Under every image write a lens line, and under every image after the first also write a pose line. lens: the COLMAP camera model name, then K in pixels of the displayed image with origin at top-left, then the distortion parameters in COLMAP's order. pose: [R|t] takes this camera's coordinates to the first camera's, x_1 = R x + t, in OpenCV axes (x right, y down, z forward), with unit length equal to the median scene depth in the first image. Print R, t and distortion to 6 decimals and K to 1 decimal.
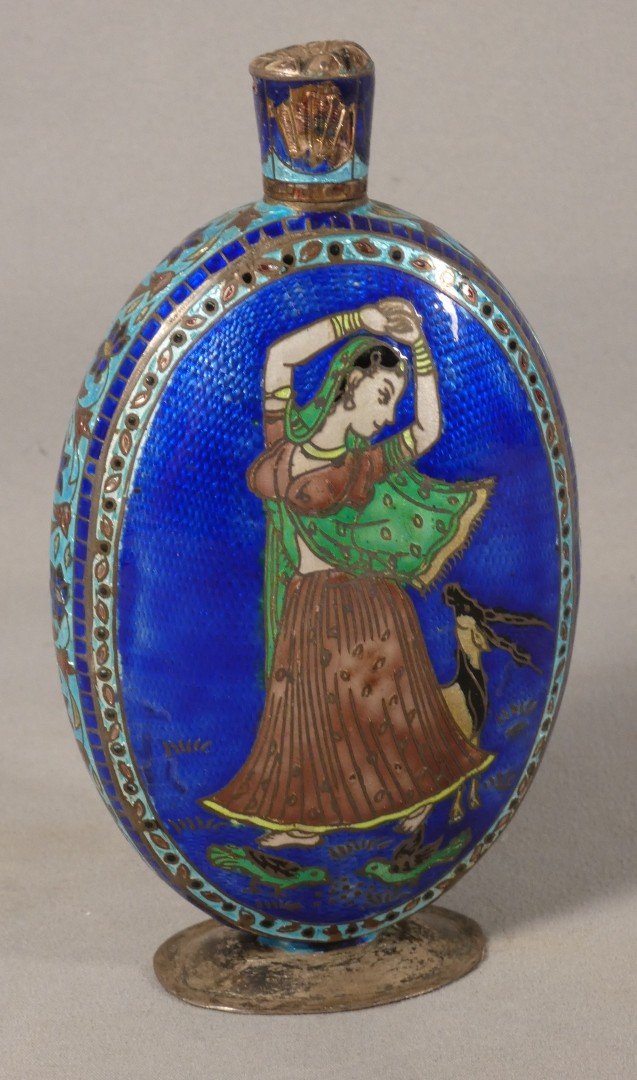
lens RADIAL K [[2998.7, 0, 324.4], [0, 2998.7, 535.5], [0, 0, 1]] dist [0.721139, 0.000000]
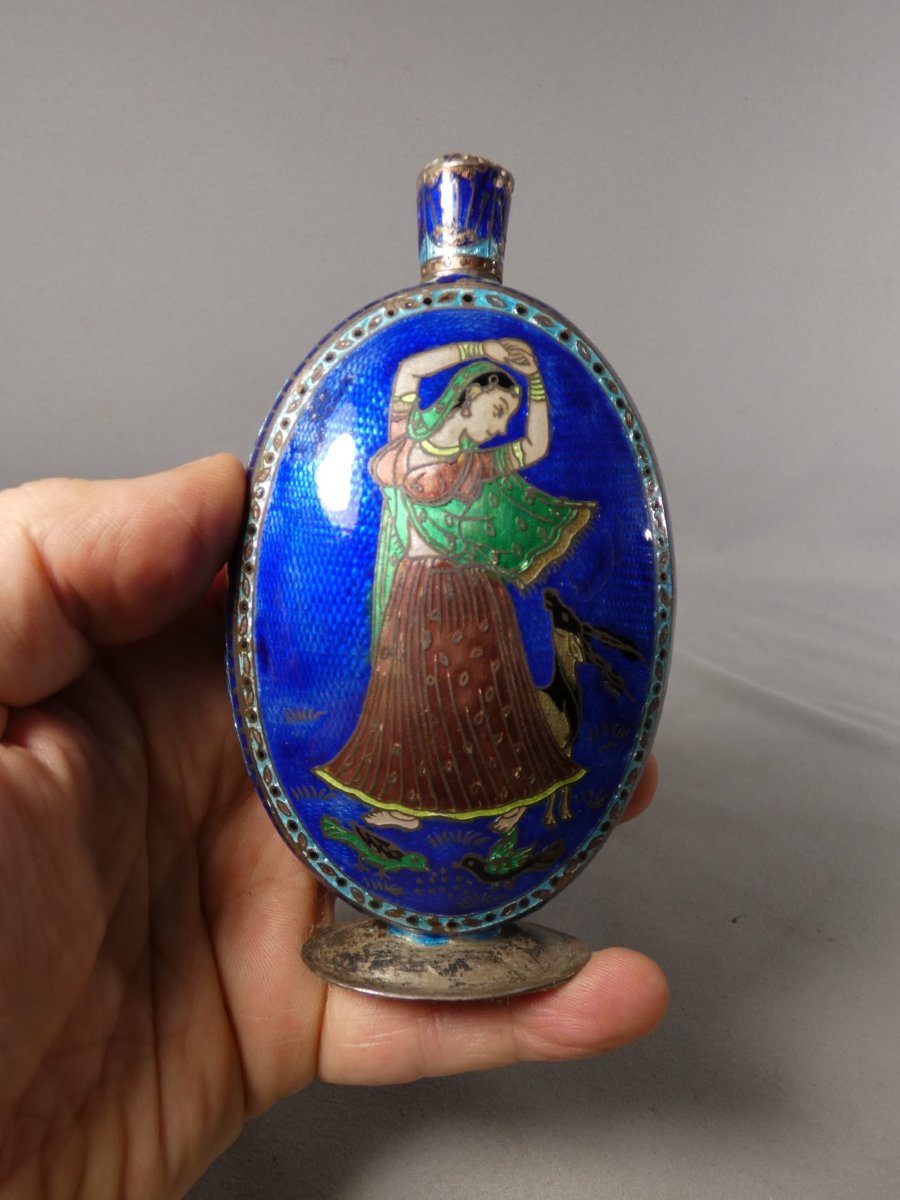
lens RADIAL K [[850.4, 0, 458.2], [0, 850.4, 596.1], [0, 0, 1]] dist [0.010432, 0.007673]
pose [[0.972359, 0.054904, -0.226944, 0.081165], [-0.125586, 0.942374, -0.310096, 0.120575], [0.196840, 0.330026, 0.923221, 0.711814]]
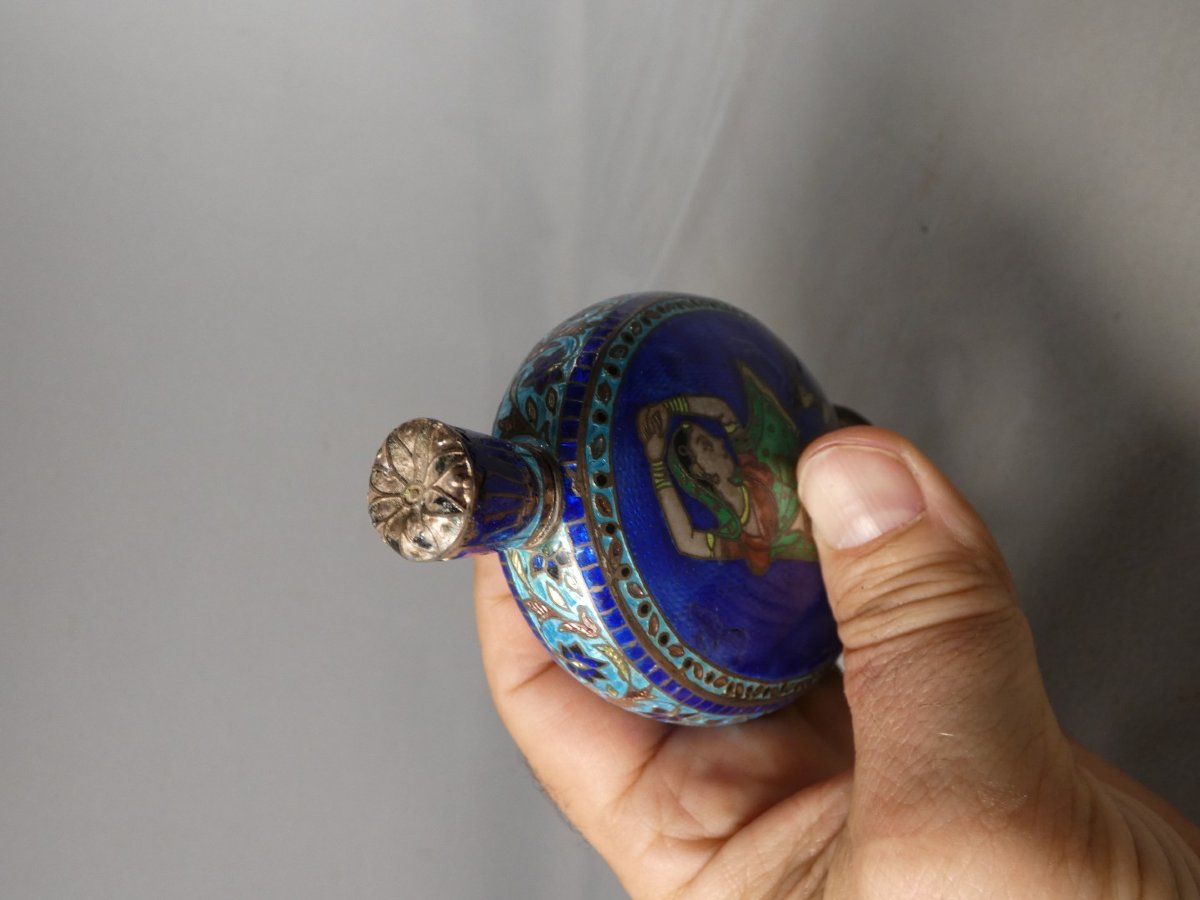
lens RADIAL K [[831.9, 0, 598.7], [0, 831.9, 445.4], [0, 0, 1]] dist [0.000579, 0.000174]
pose [[0.128072, -0.991446, 0.025147, 0.007234], [0.826972, 0.120754, 0.549123, -0.242194], [-0.547463, -0.049532, 0.835363, 0.758545]]
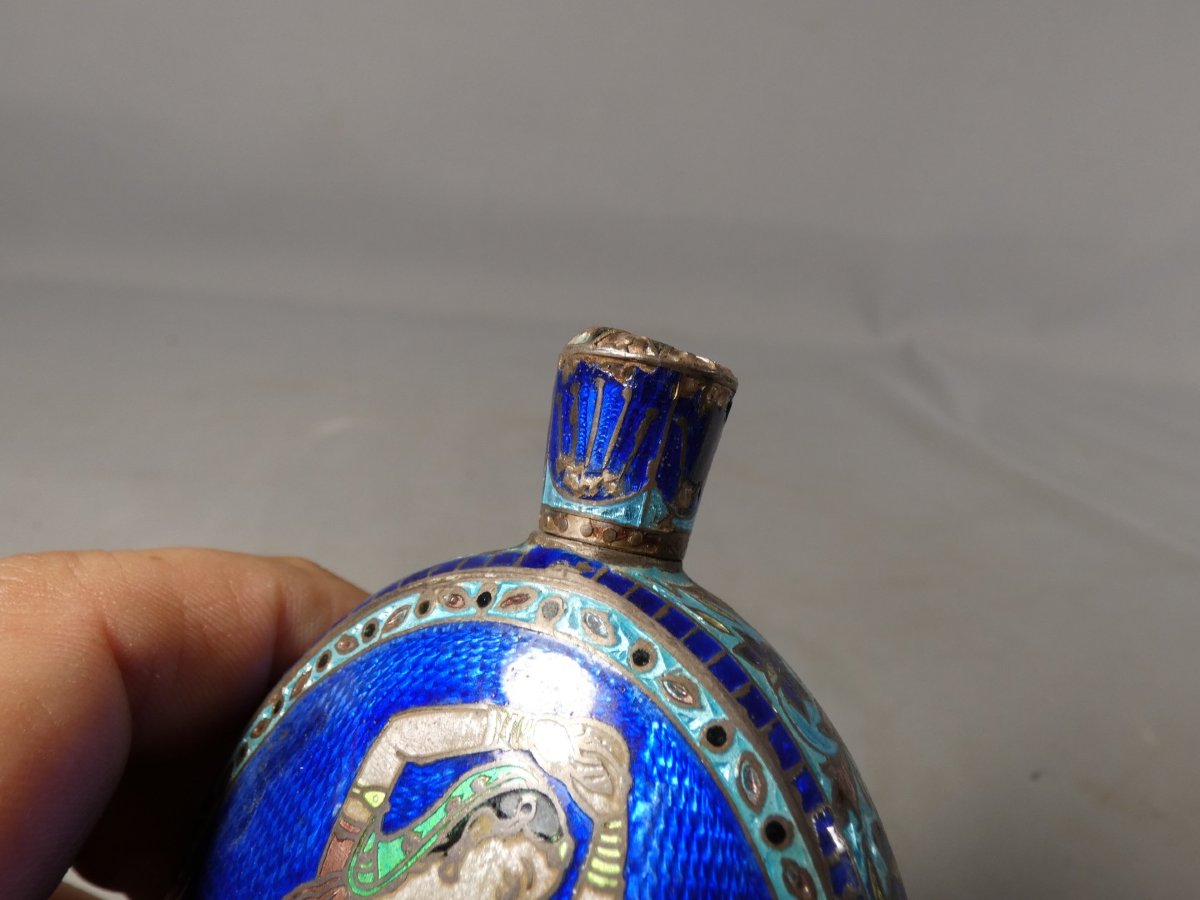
lens RADIAL K [[850.4, 0, 608.5], [0, 850.4, 455.5], [0, 0, 1]] dist [0.010432, 0.007673]
pose [[0.731969, 0.150019, -0.664617, 0.120465], [-0.439314, 0.849526, -0.292078, -0.074284], [0.520792, 0.505767, 0.687732, 0.854221]]
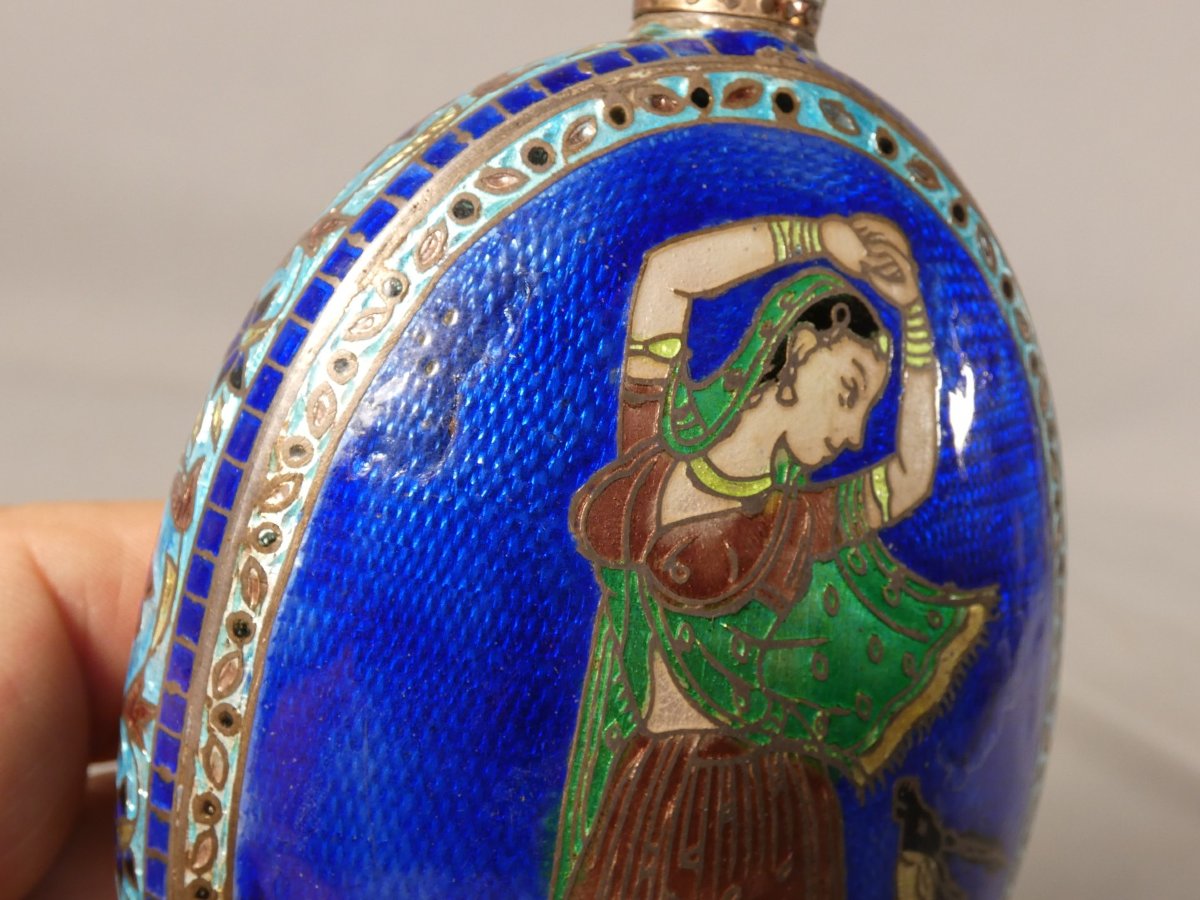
lens RADIAL K [[1307.3, 0, 618.2], [0, 1307.3, 437.7], [0, 0, 1]] dist [-0.043558, 0.000000]
pose [[0.982048, 0.139160, 0.127344, -0.044921], [-0.110791, 0.971901, -0.207687, 0.011070], [-0.152668, 0.189850, 0.969871, 0.782890]]
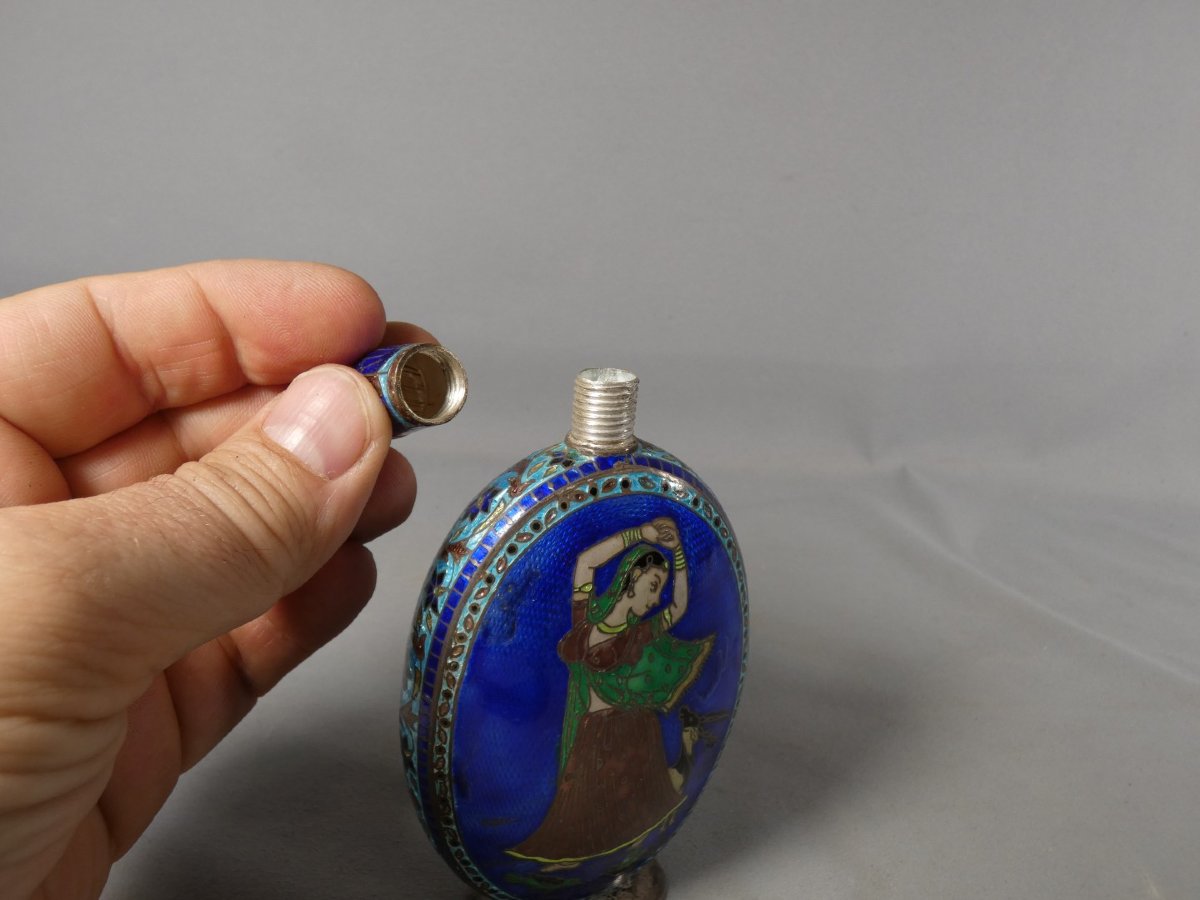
lens RADIAL K [[850.4, 0, 594.9], [0, 850.4, 445.4], [0, 0, 1]] dist [0.010432, 0.007673]
pose [[0.983317, 0.039656, 0.177522, -0.079556], [-0.040119, 0.999194, -0.000985, -0.109412], [-0.177418, -0.006153, 0.984116, 0.605388]]
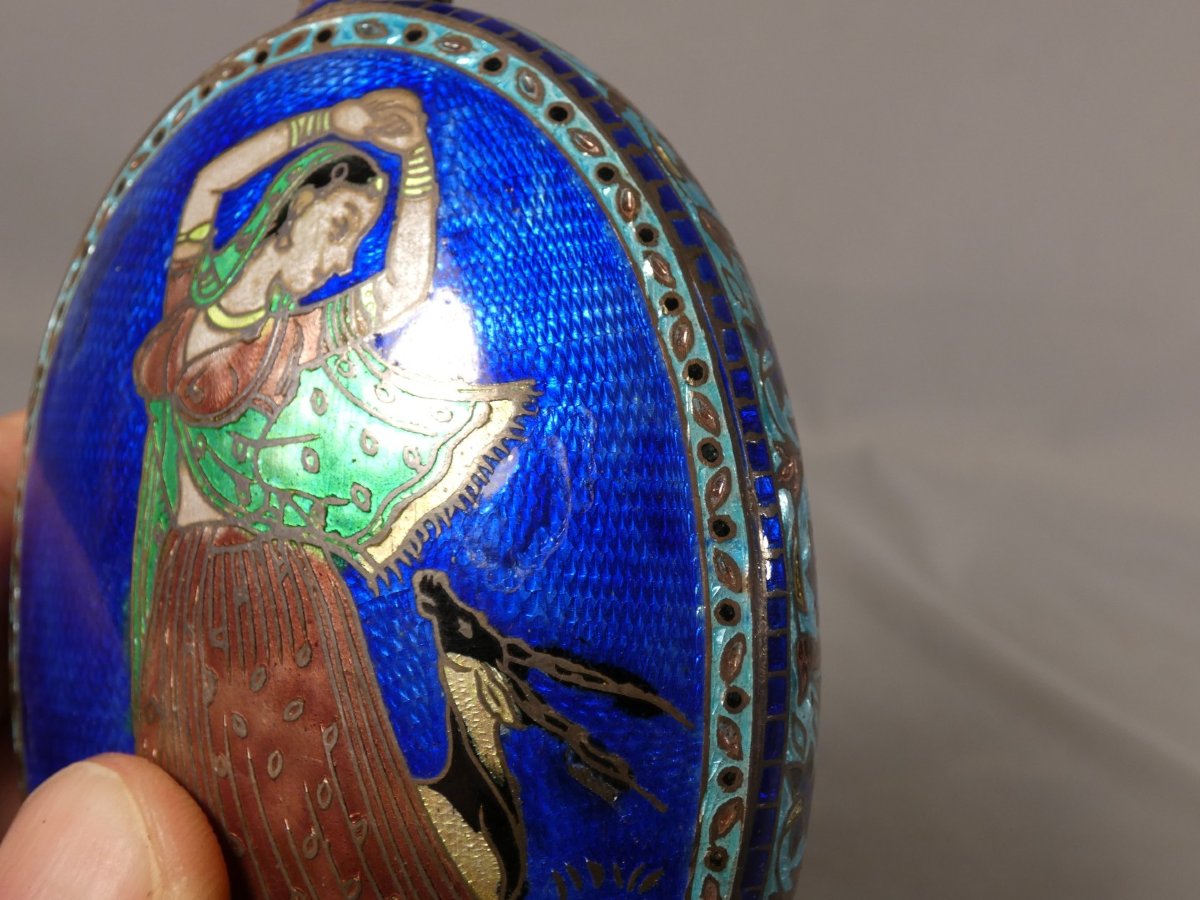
lens RADIAL K [[1307.3, 0, 590.4], [0, 1307.3, 446.3], [0, 0, 1]] dist [-0.043558, 0.000000]
pose [[0.805142, -0.059854, -0.590054, 0.203852], [-0.183547, 0.920904, -0.343868, 0.070130], [0.563965, 0.385166, 0.730473, 0.846763]]
